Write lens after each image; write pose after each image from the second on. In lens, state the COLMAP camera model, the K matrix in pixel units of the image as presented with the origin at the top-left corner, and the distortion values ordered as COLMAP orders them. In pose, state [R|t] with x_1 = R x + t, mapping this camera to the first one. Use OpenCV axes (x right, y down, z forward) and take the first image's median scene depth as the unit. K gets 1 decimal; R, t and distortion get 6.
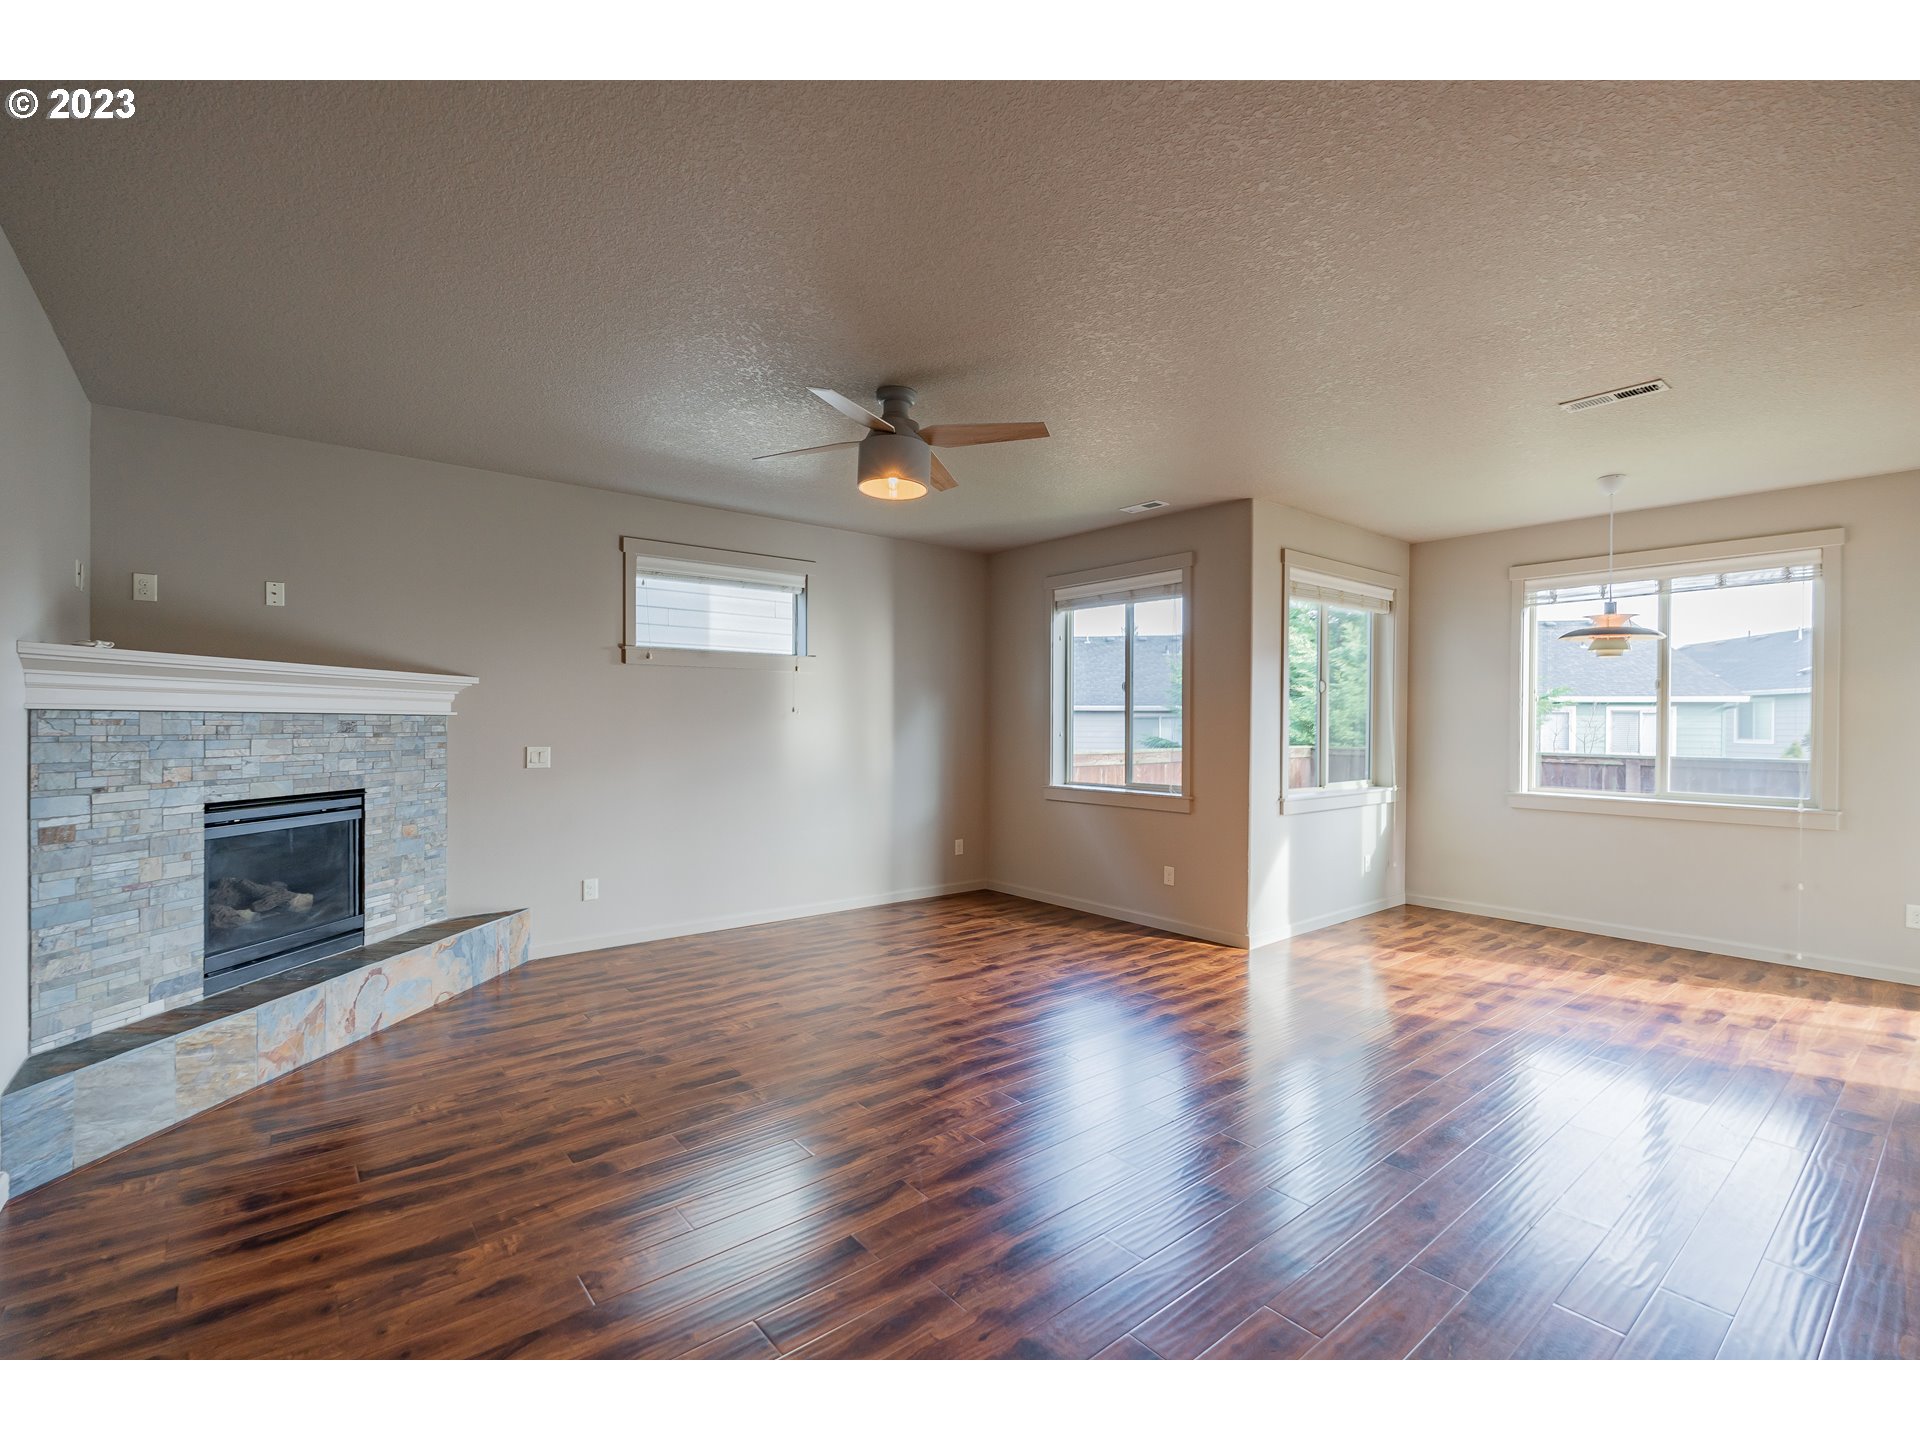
lens RADIAL K [[862.3, 0, 962.6], [0, 862.3, 727.0], [0, 0, 1]] dist [-0.000076, -0.000629]
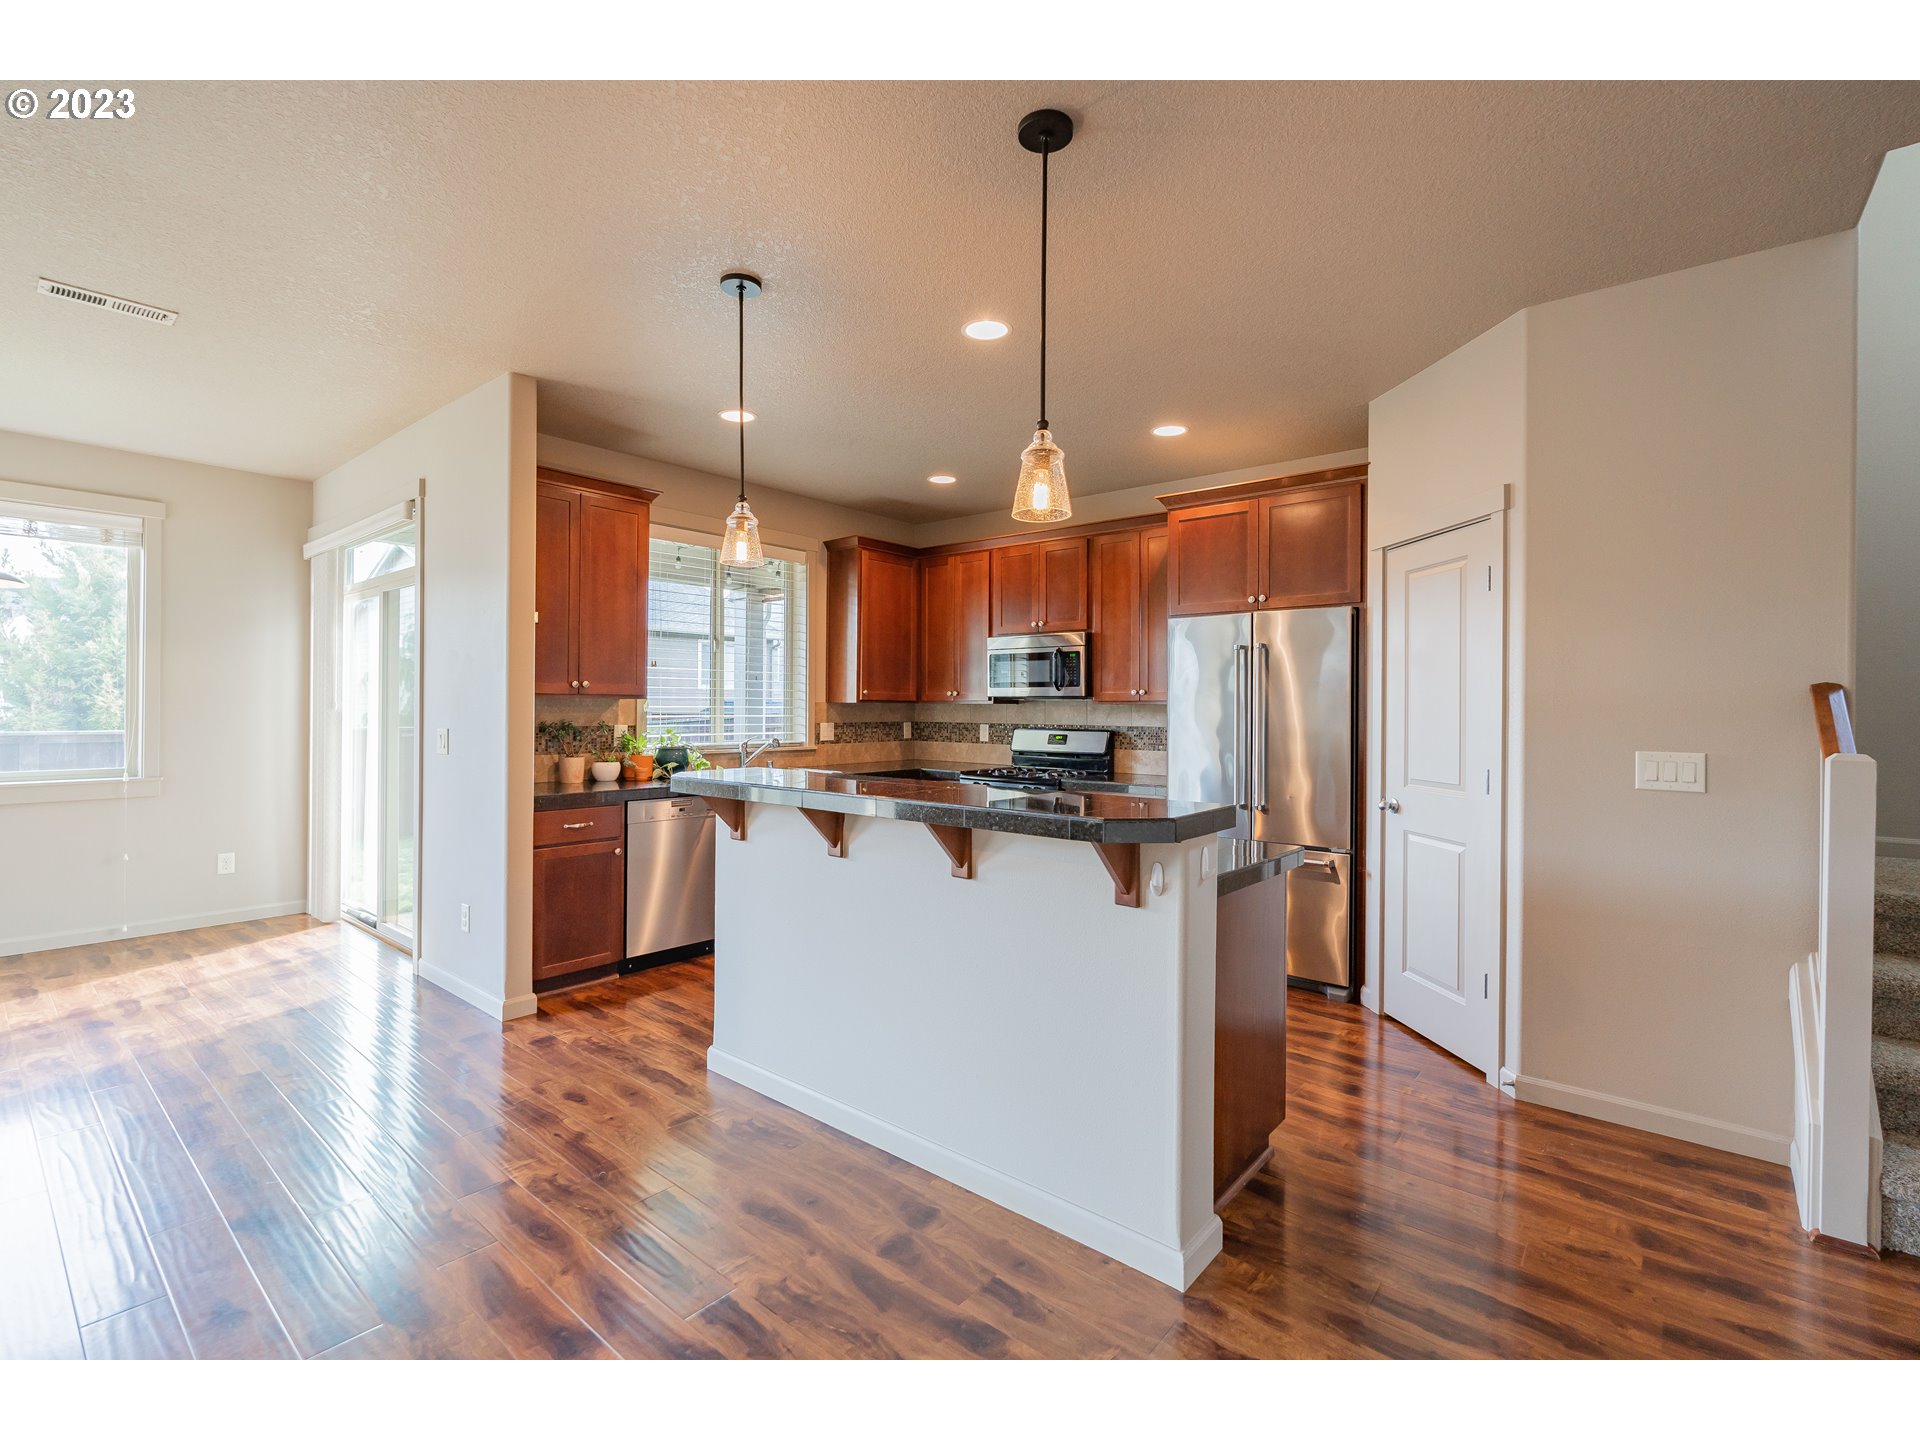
lens RADIAL K [[862.3, 0, 956.8], [0, 862.3, 707.3], [0, 0, 1]] dist [-0.000076, -0.000629]
pose [[-0.184778, -0.008068, 0.982747, -0.160801], [-0.003821, 0.999965, 0.007491, 0.003128], [-0.982773, -0.002371, -0.184803, 0.238329]]
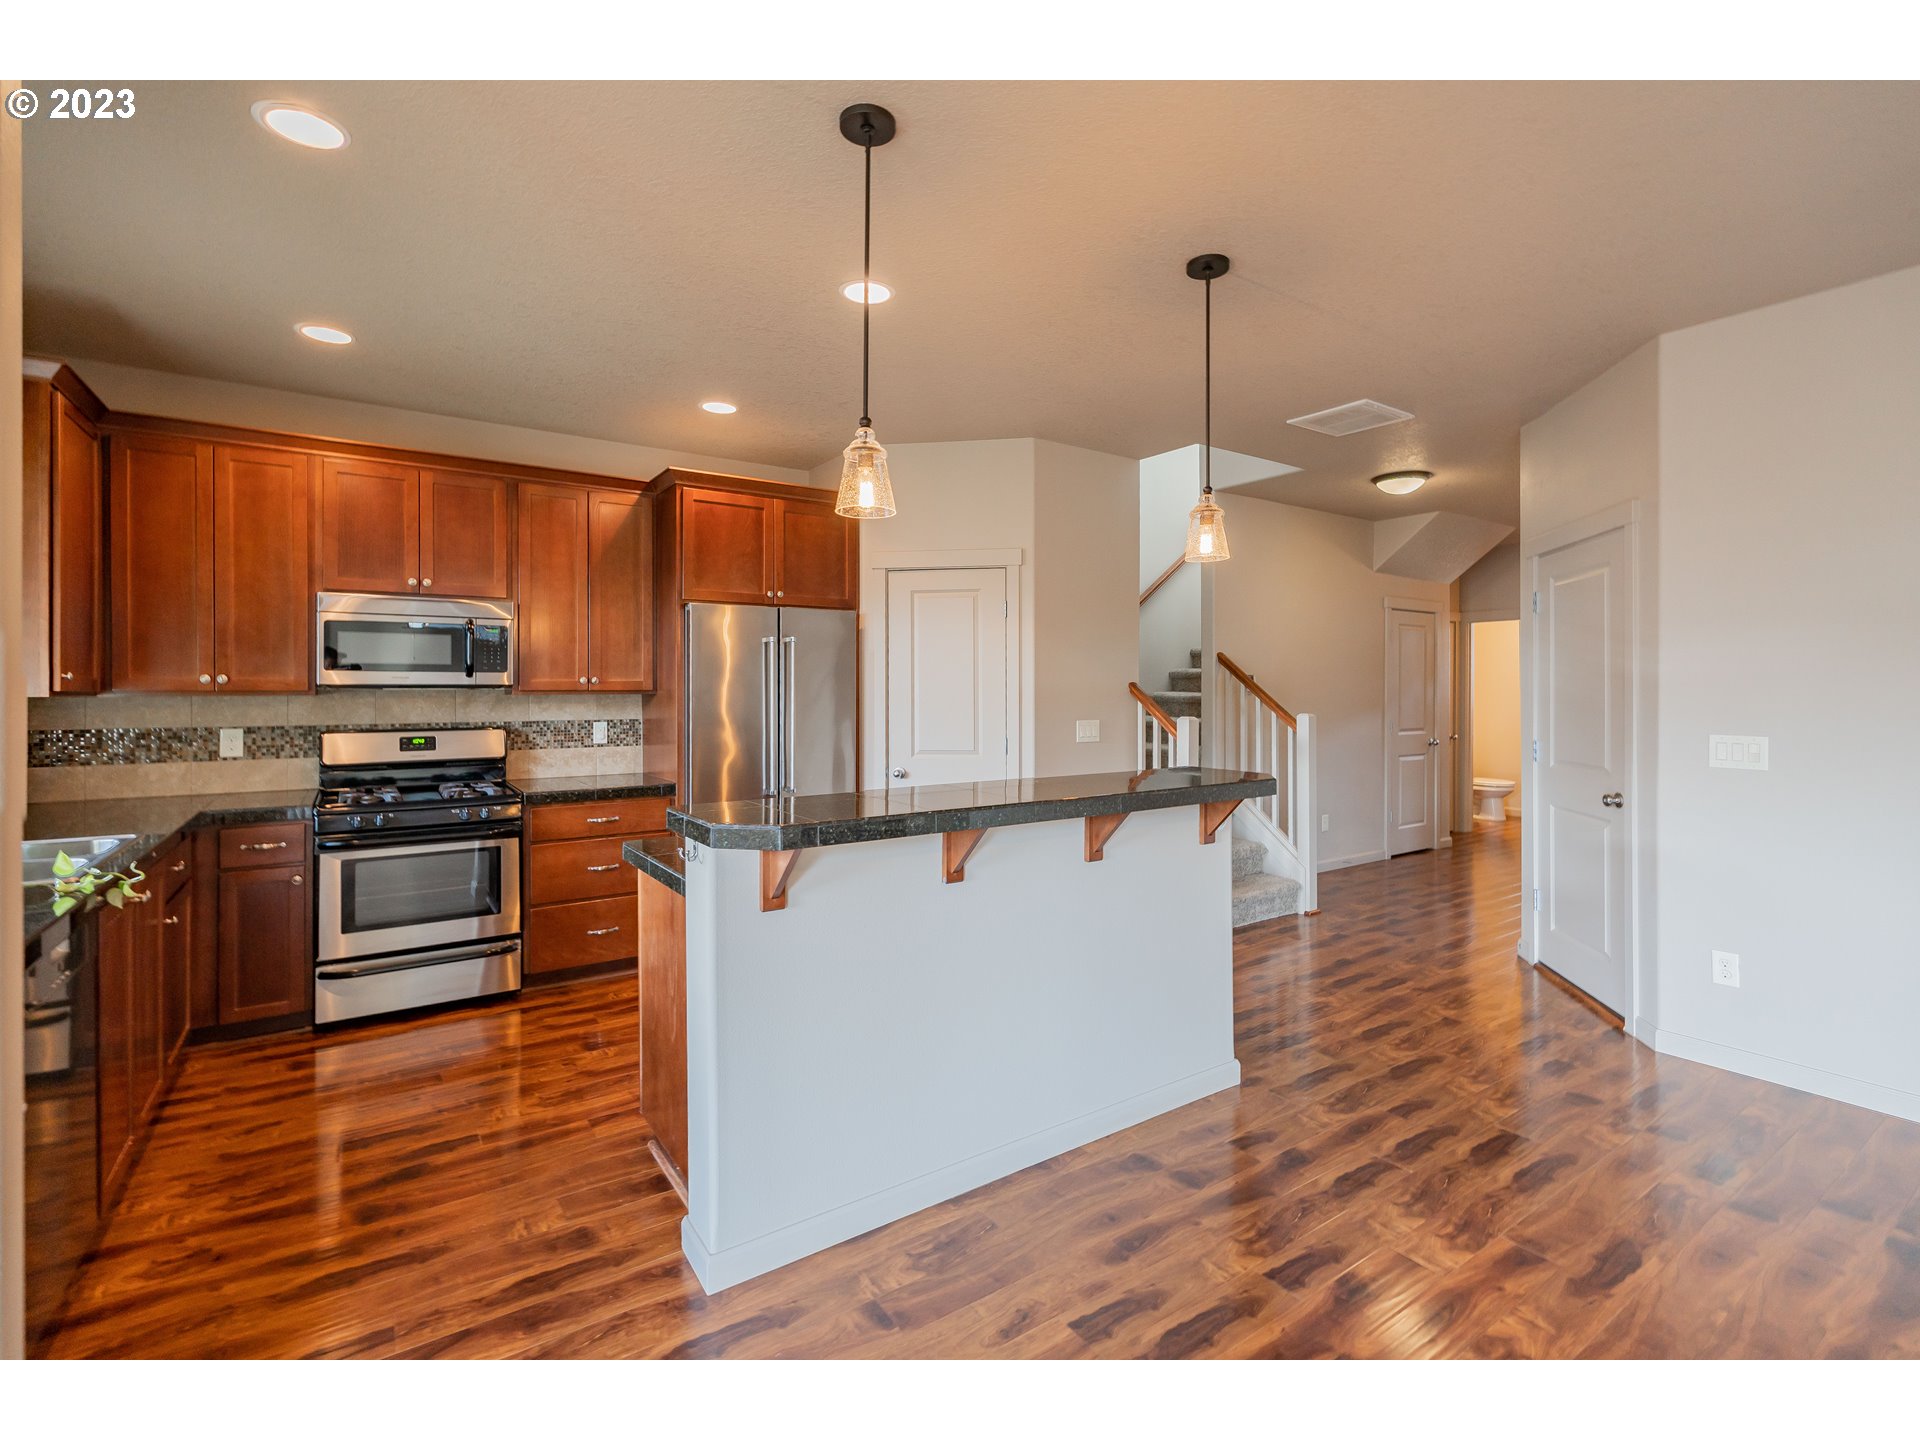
lens RADIAL K [[886.9, 0, 970.0], [0, 886.9, 690.4], [0, 0, 1]] dist [-0.002953, 0.001343]
pose [[-0.996884, -0.006267, 0.078635, 0.338154], [-0.005698, 0.999956, 0.007465, -0.006326], [-0.078678, 0.006993, -0.996876, 0.687806]]
